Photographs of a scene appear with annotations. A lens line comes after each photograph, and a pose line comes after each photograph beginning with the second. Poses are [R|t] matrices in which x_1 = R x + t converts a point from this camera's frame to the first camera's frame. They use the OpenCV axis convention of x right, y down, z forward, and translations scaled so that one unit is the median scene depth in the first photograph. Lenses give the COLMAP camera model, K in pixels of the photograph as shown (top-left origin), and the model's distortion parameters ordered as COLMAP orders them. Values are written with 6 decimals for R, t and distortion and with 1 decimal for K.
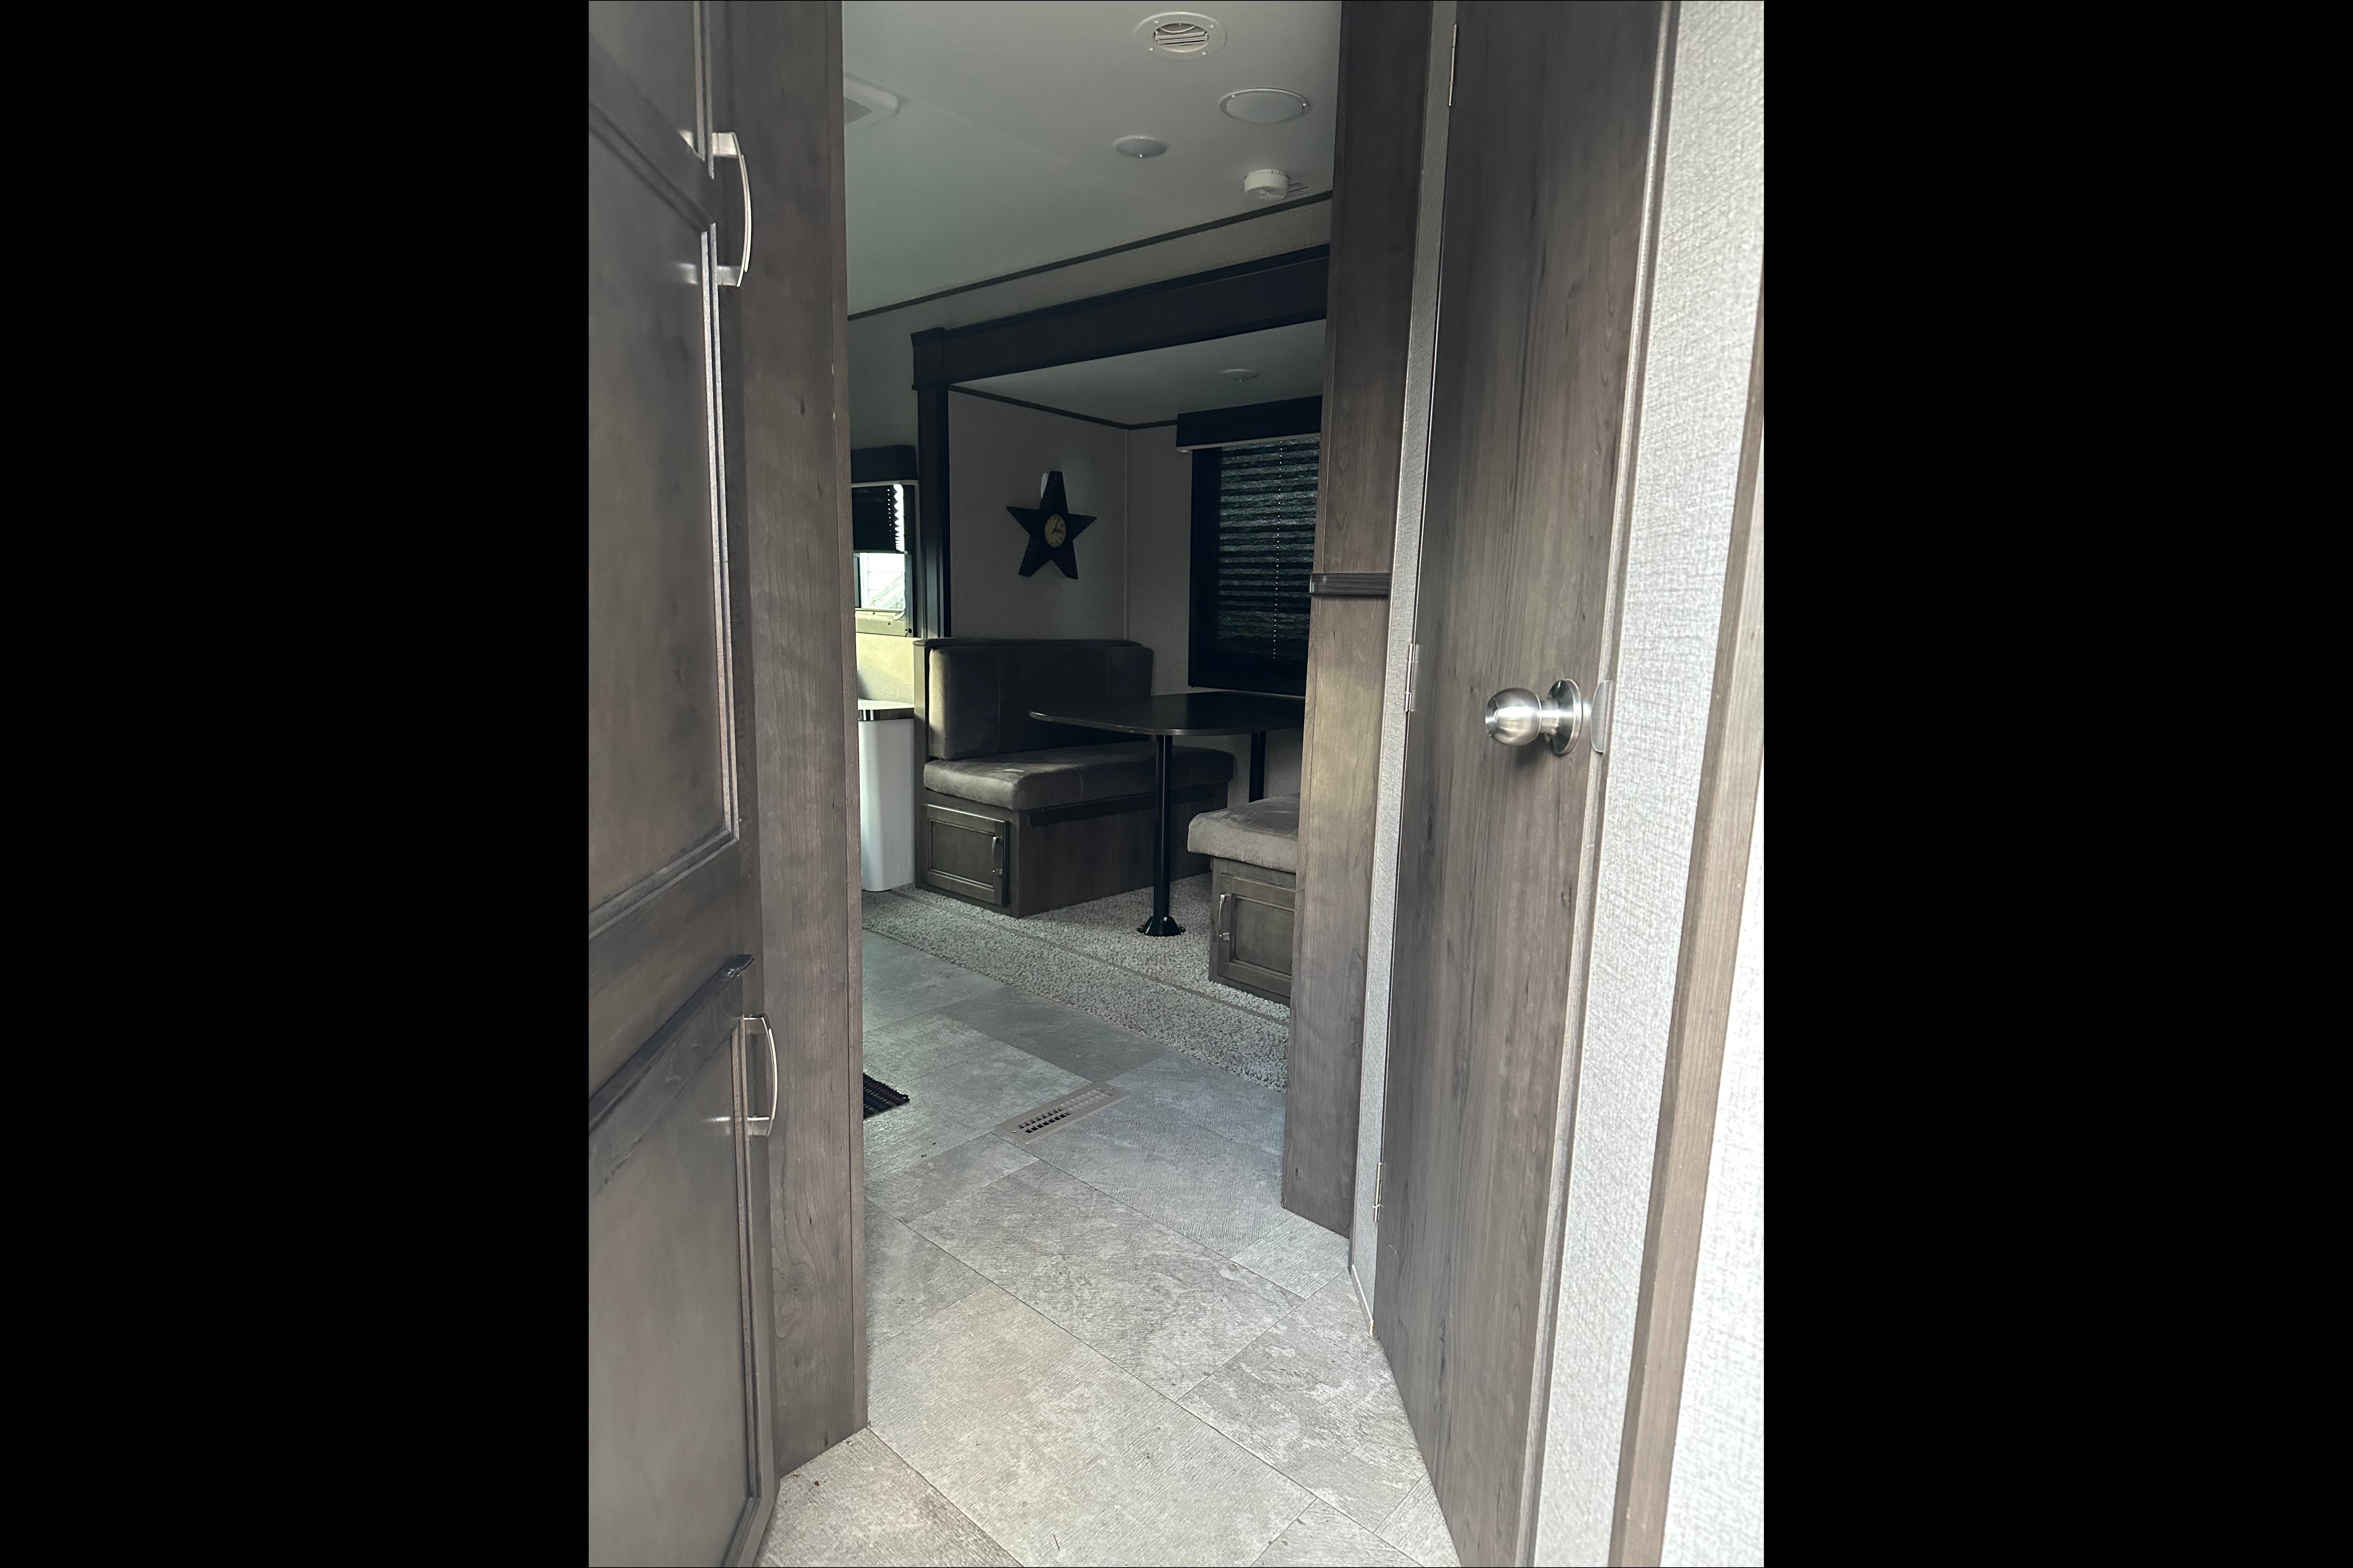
lens RADIAL K [[1155.4, 0, 1151.8], [0, 1155.4, 838.6], [0, 0, 1]] dist [0.046809, -0.000222]
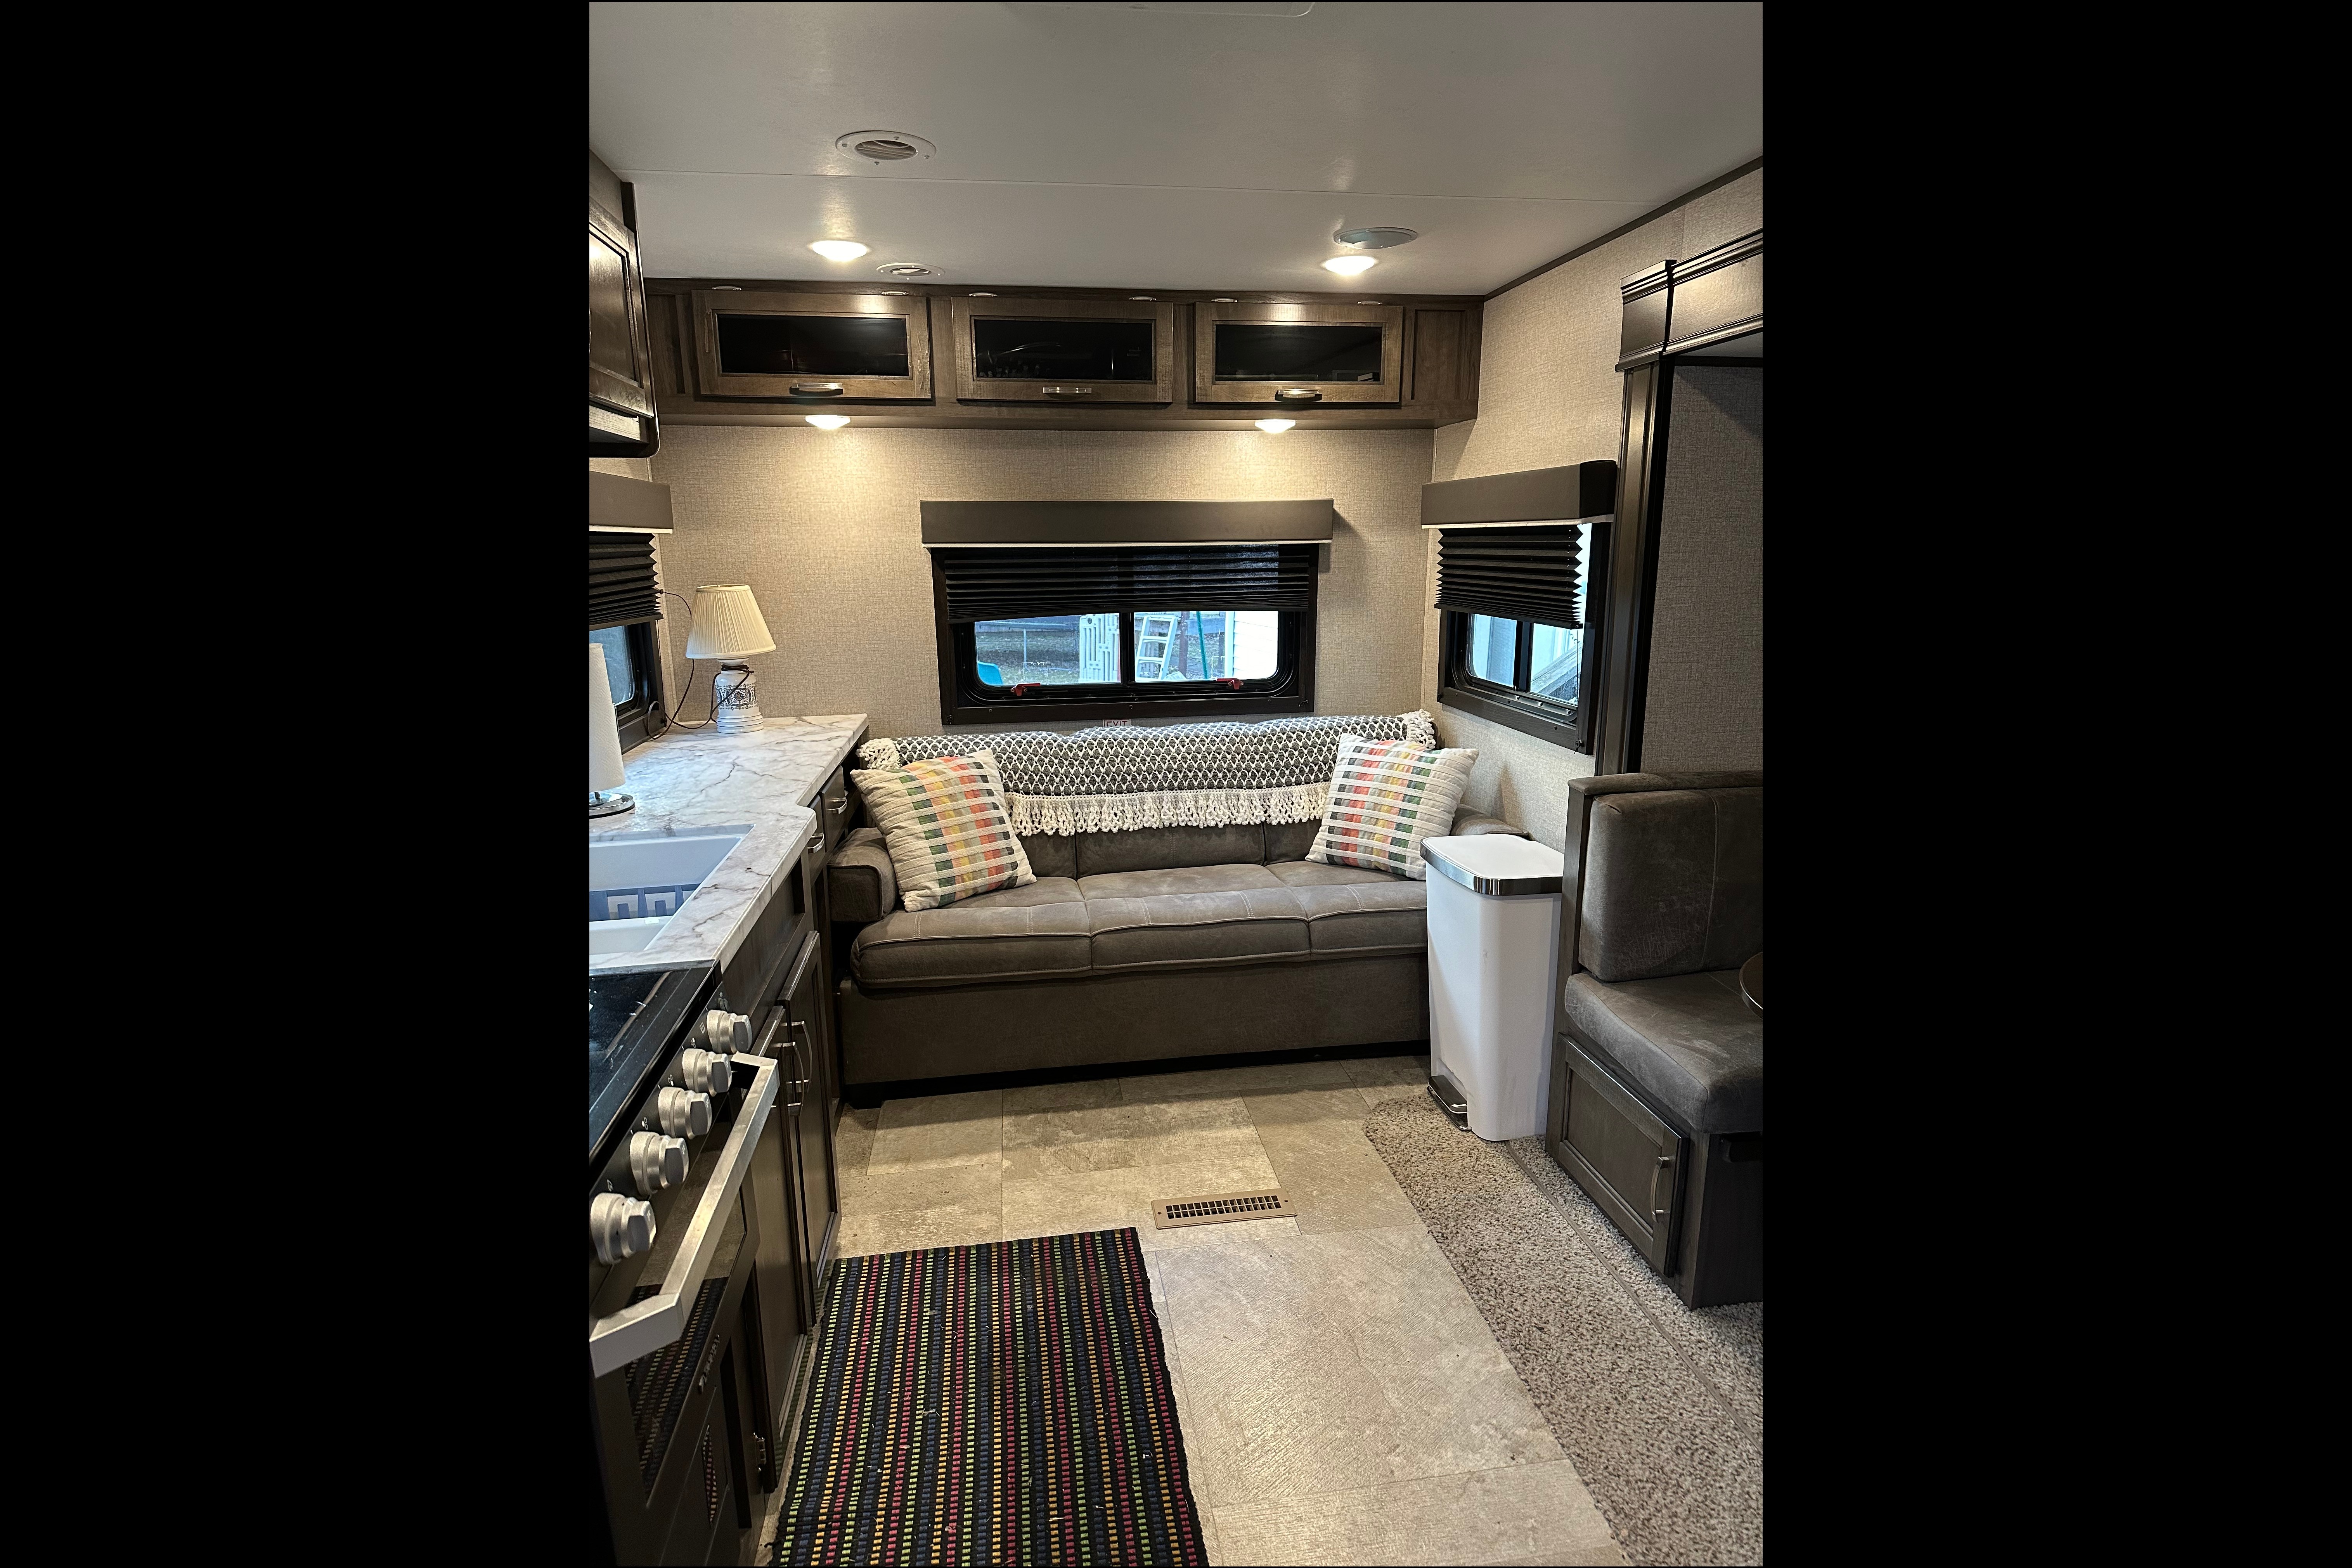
lens RADIAL K [[1091.7, 0, 1161.1], [0, 1091.7, 786.5], [0, 0, 1]] dist [0.002044, -0.000507]
pose [[0.775622, 0.097013, -0.623698, -0.010204], [-0.083615, 0.995202, 0.050816, -0.176059], [0.625635, 0.012736, 0.780012, 0.402230]]
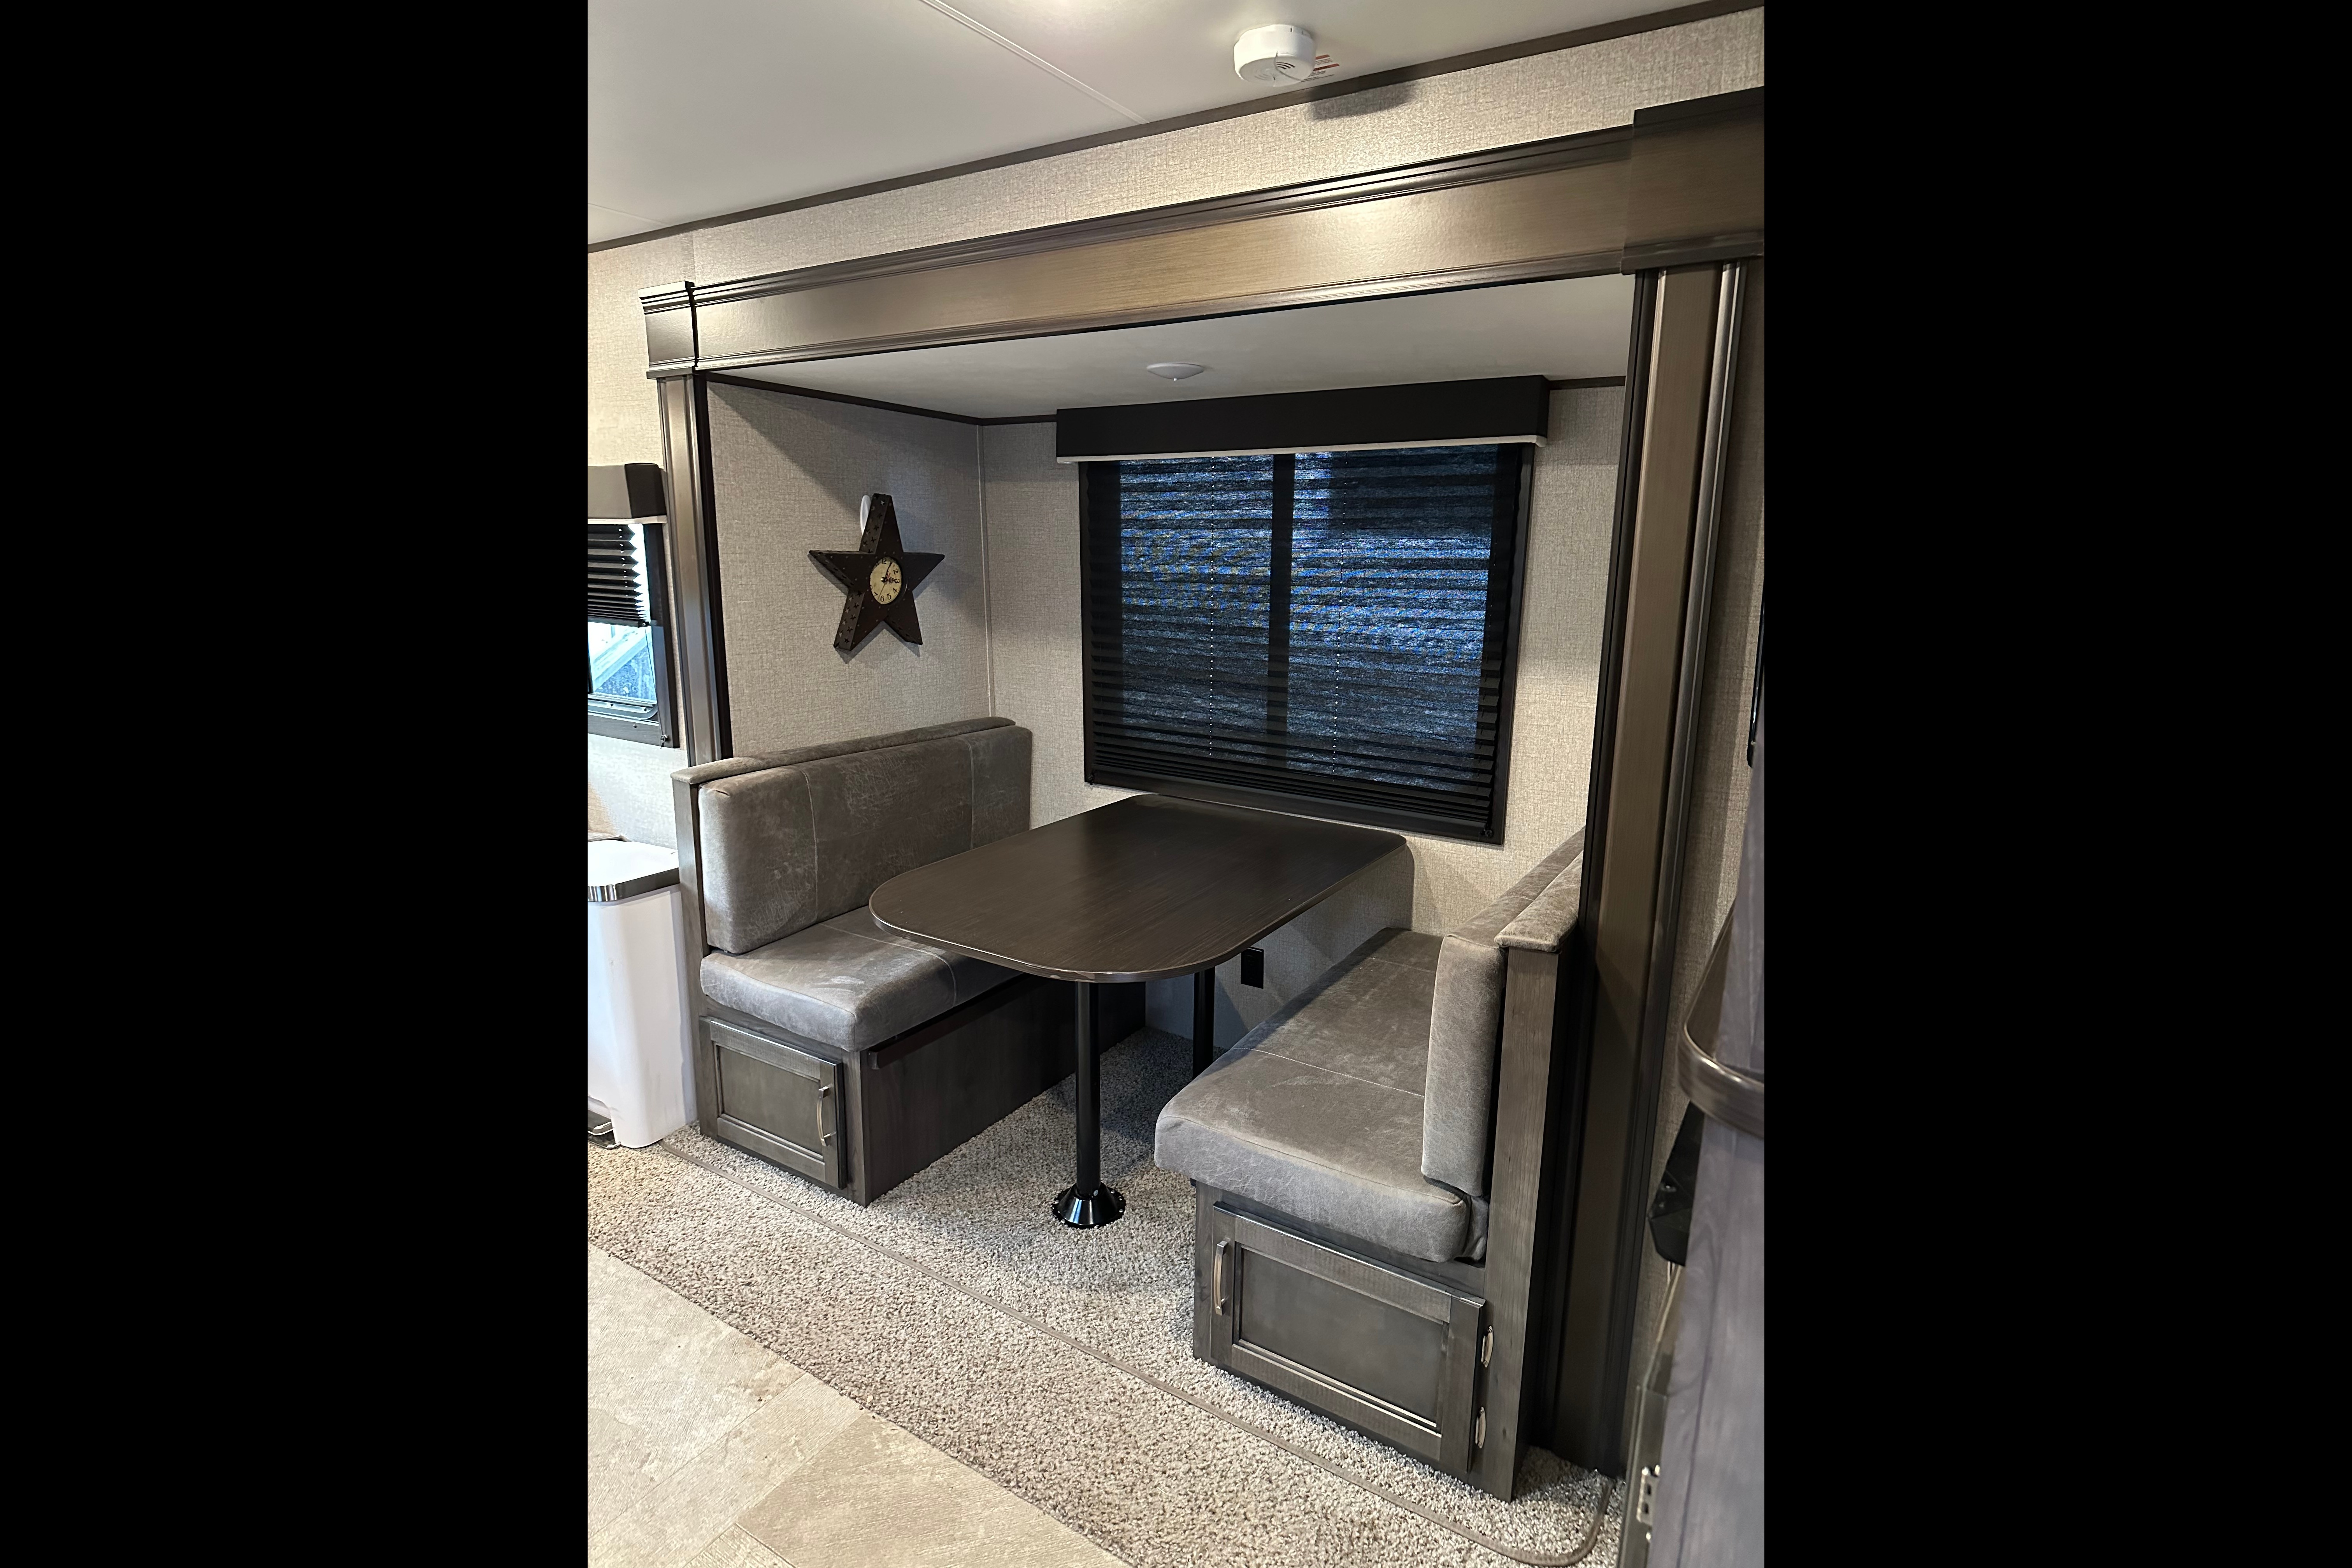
lens RADIAL K [[1091.7, 0, 1161.1], [0, 1091.7, 786.5], [0, 0, 1]] dist [0.002044, -0.000507]
pose [[0.983728, -0.053385, 0.171548, -0.043032], [0.048238, 0.998256, 0.034037, -0.168066], [-0.173065, -0.025208, 0.984588, 0.354638]]
